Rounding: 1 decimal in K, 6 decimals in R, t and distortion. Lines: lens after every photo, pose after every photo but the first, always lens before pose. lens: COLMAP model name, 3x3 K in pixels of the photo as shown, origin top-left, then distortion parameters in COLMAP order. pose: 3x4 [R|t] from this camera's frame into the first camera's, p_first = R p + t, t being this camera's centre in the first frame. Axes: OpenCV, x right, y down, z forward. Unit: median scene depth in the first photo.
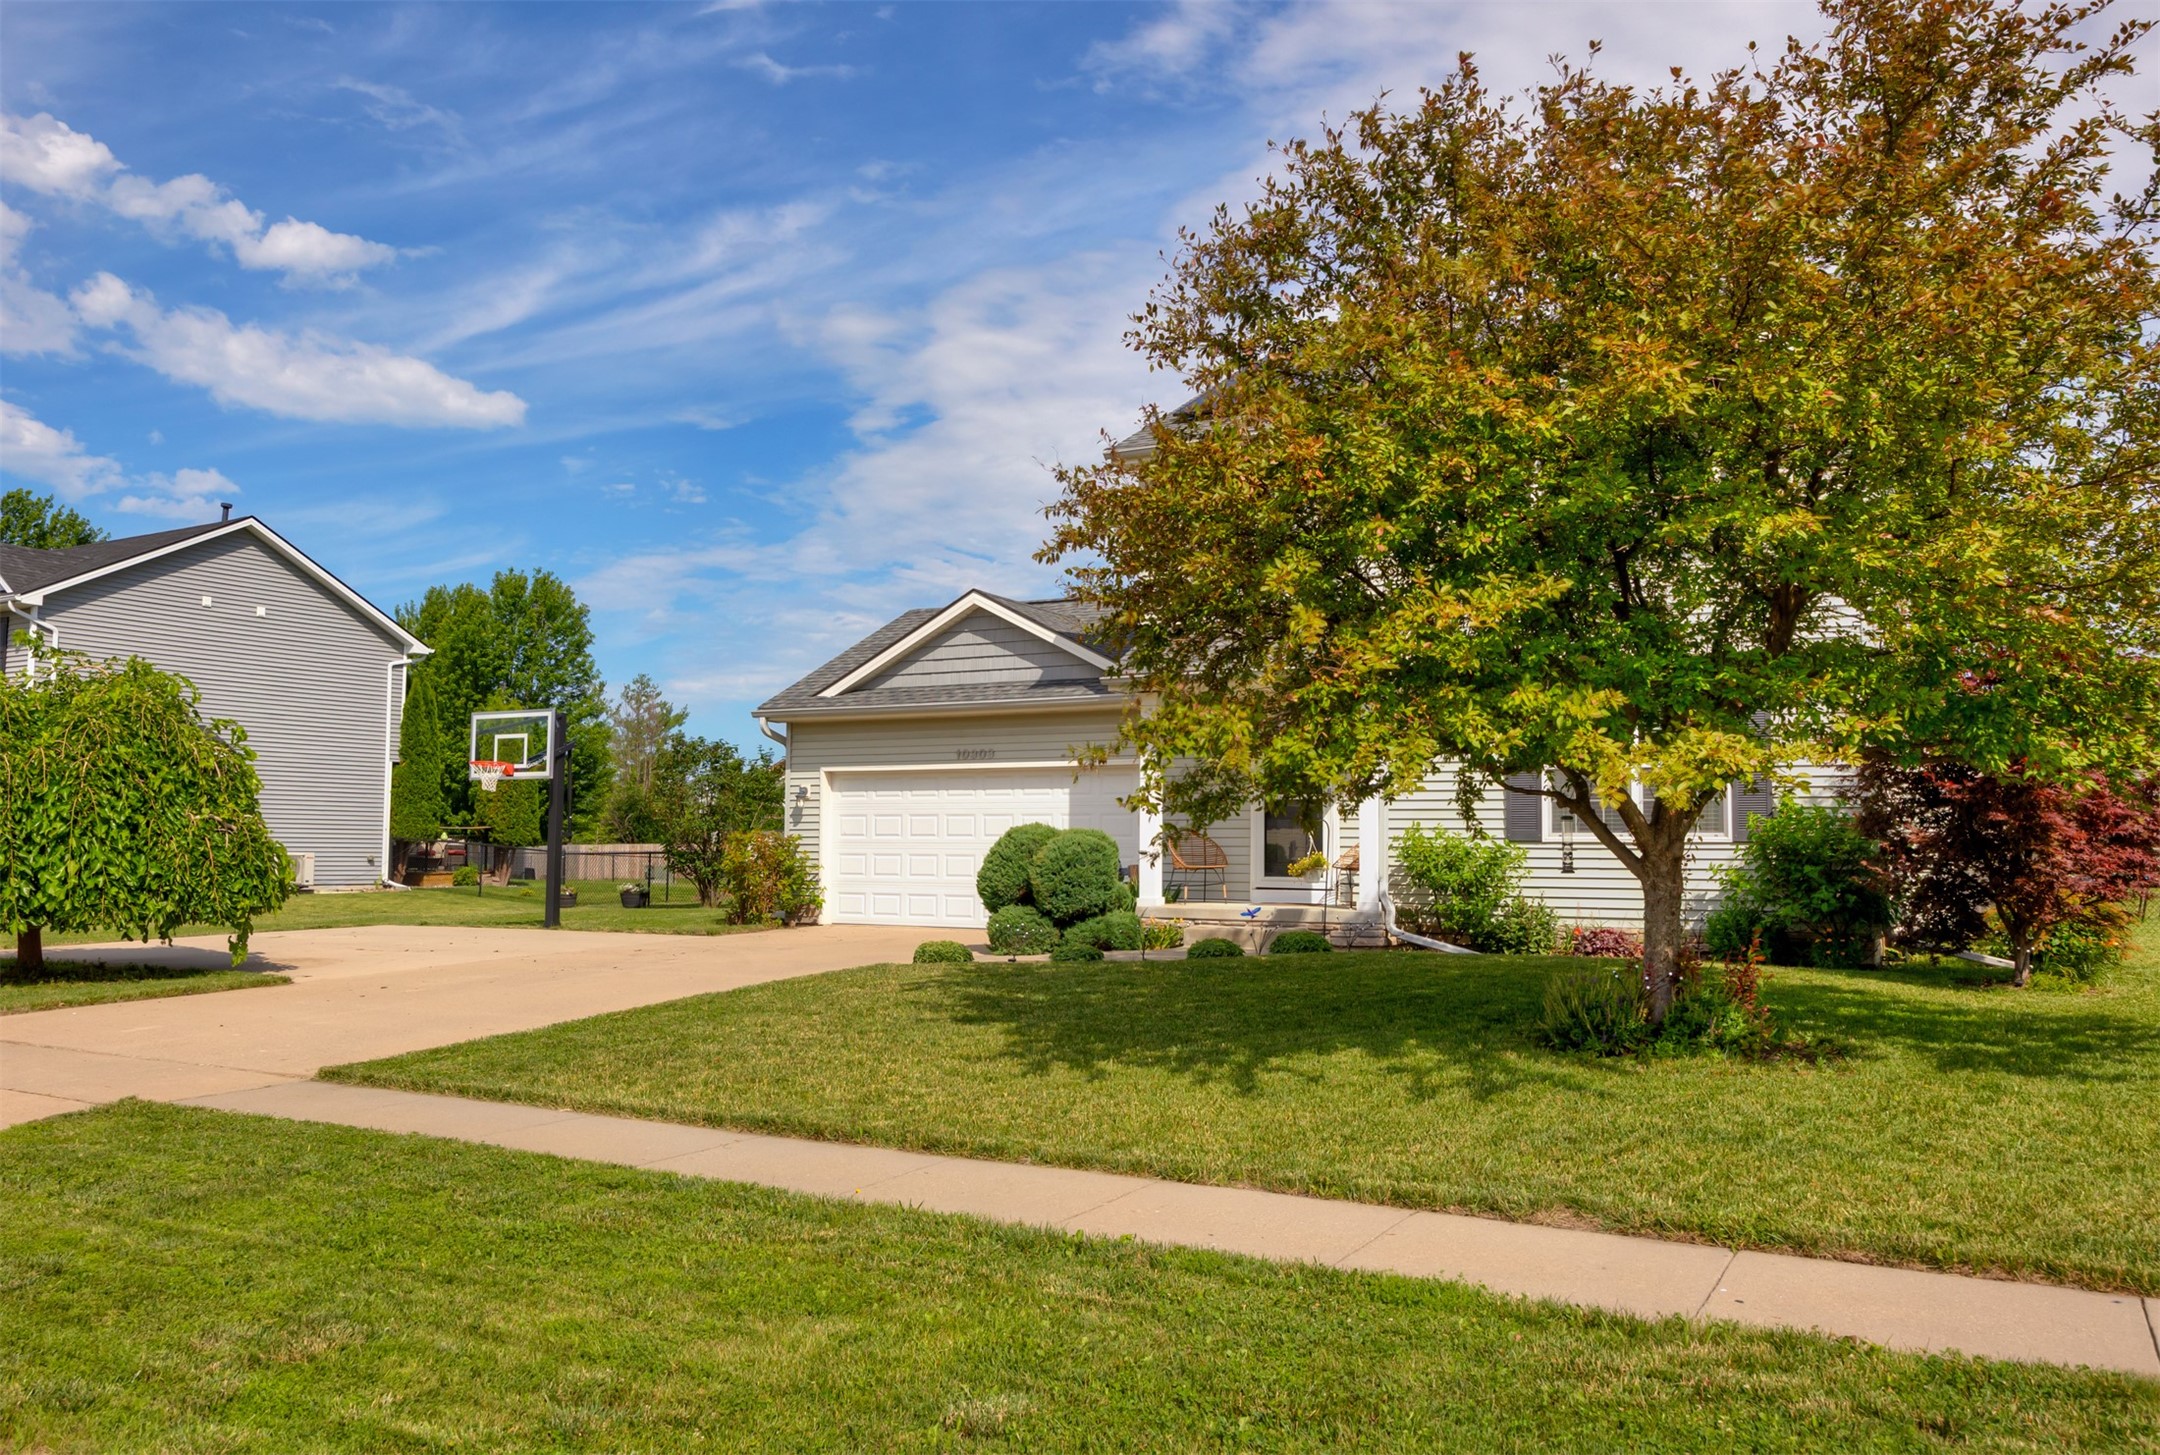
lens RADIAL K [[1610.0, 0, 1089.5], [0, 1610.0, 725.5], [0, 0, 1]] dist [-0.001861, -0.013607]
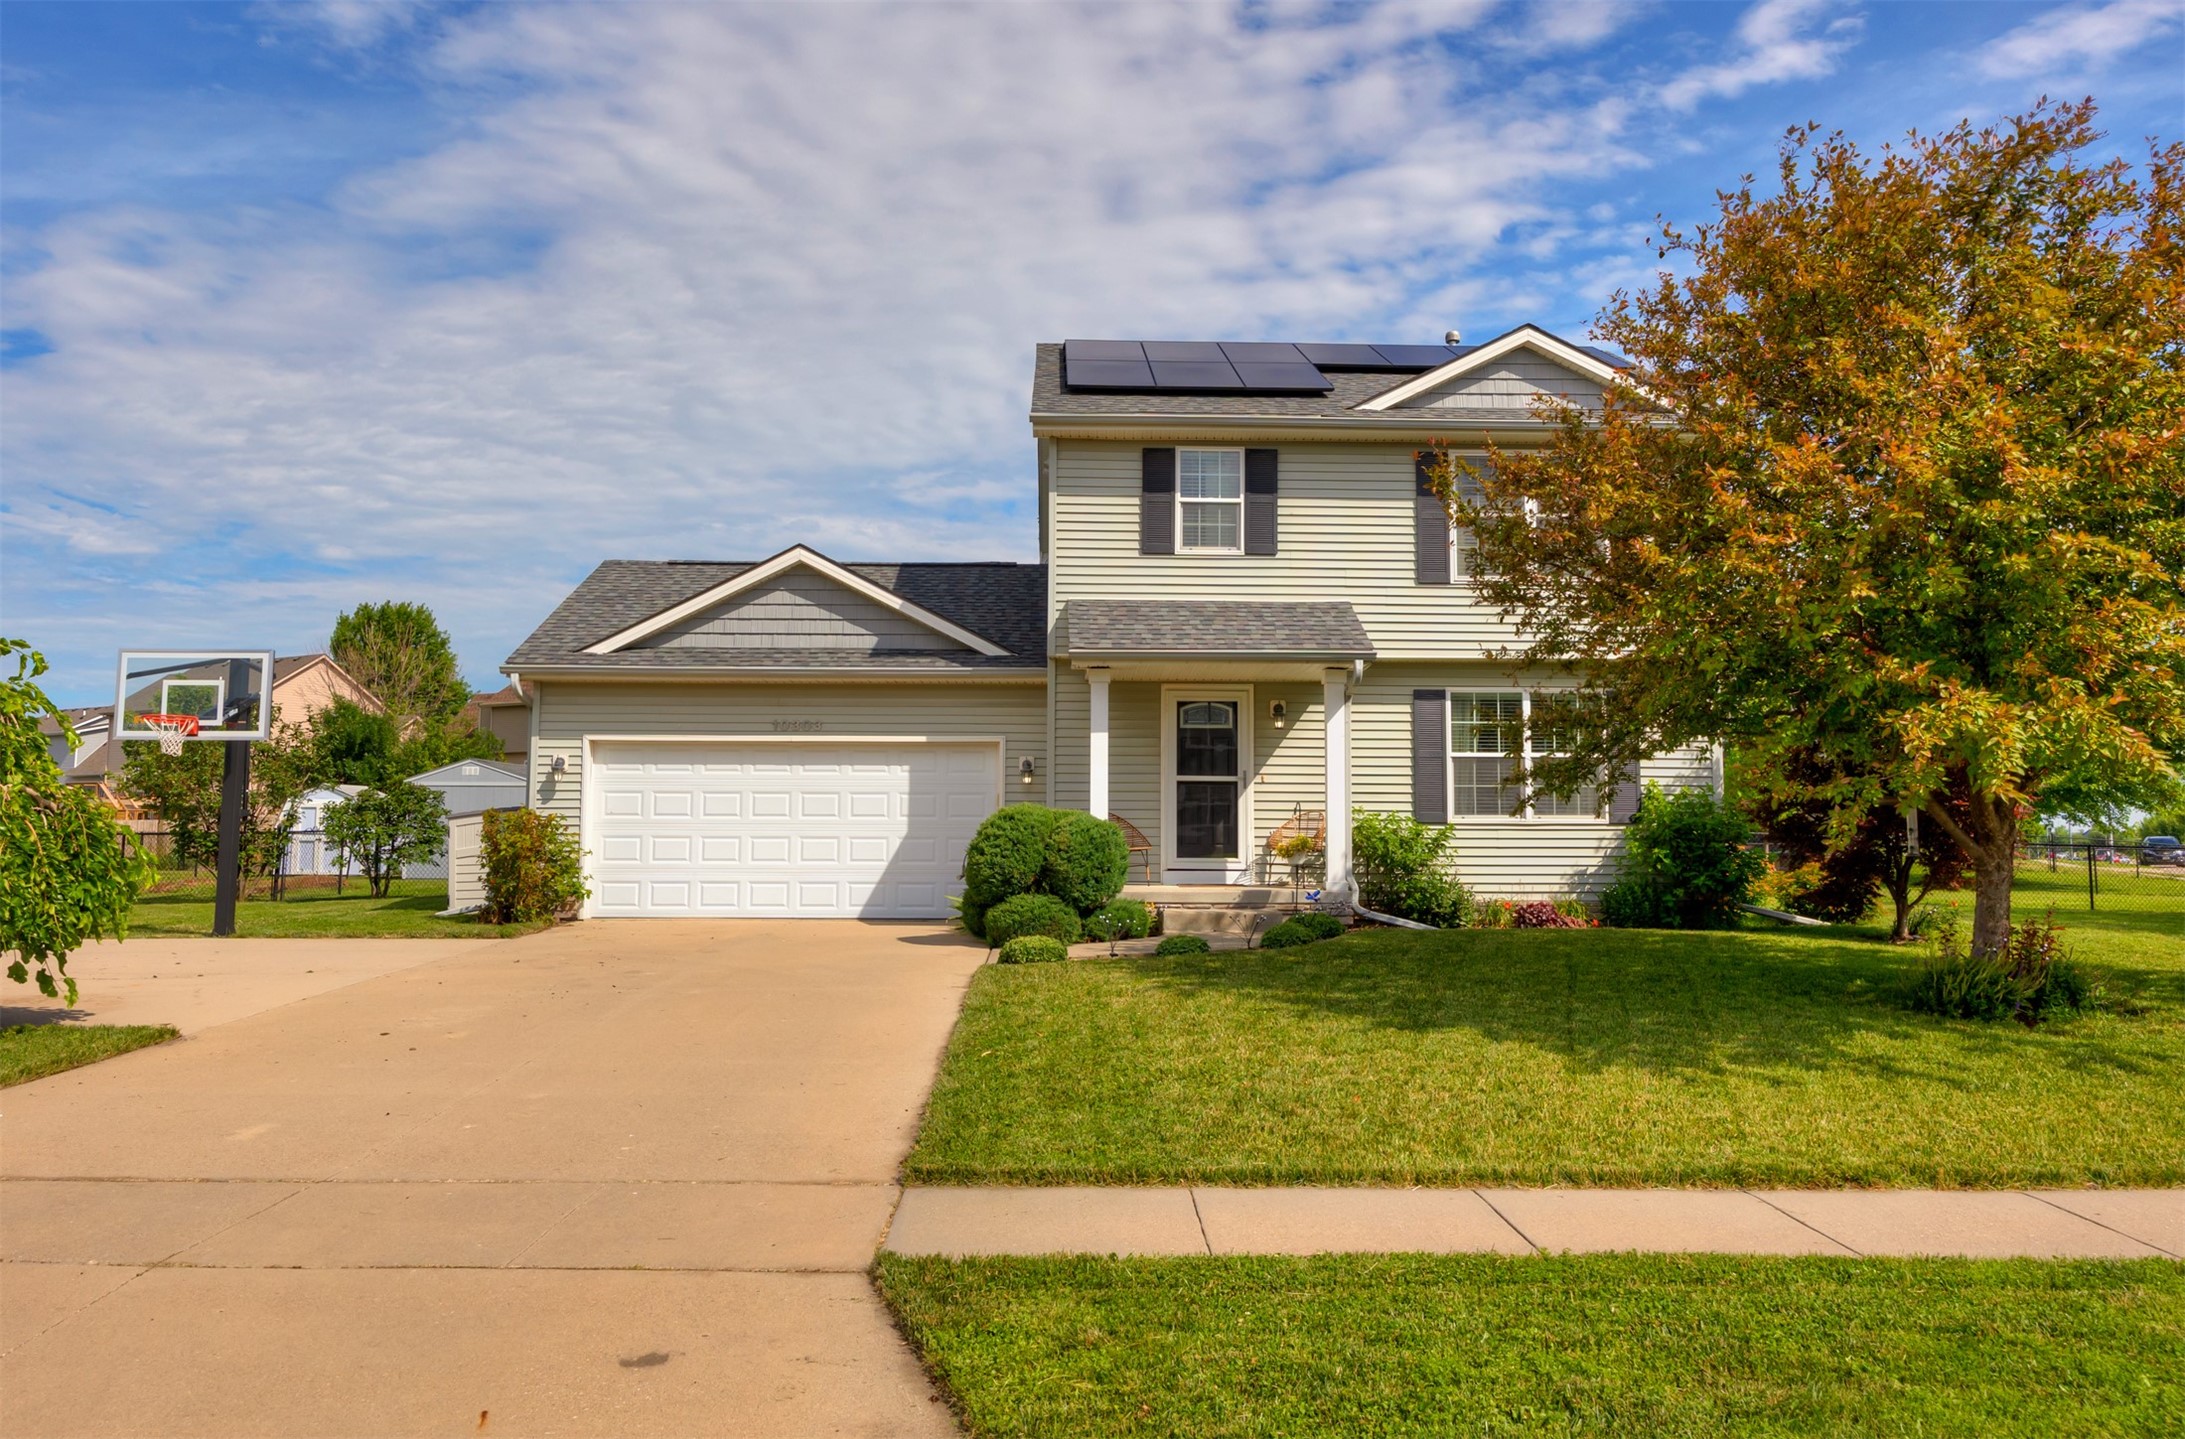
lens RADIAL K [[1474.5, 0, 1092.3], [0, 1474.5, 713.0], [0, 0, 1]] dist [0.011115, 0.002328]
pose [[0.875680, 0.035332, 0.481598, -0.326079], [-0.036131, 0.999318, -0.007619, 0.011031], [-0.481538, -0.010729, 0.876359, 0.192429]]
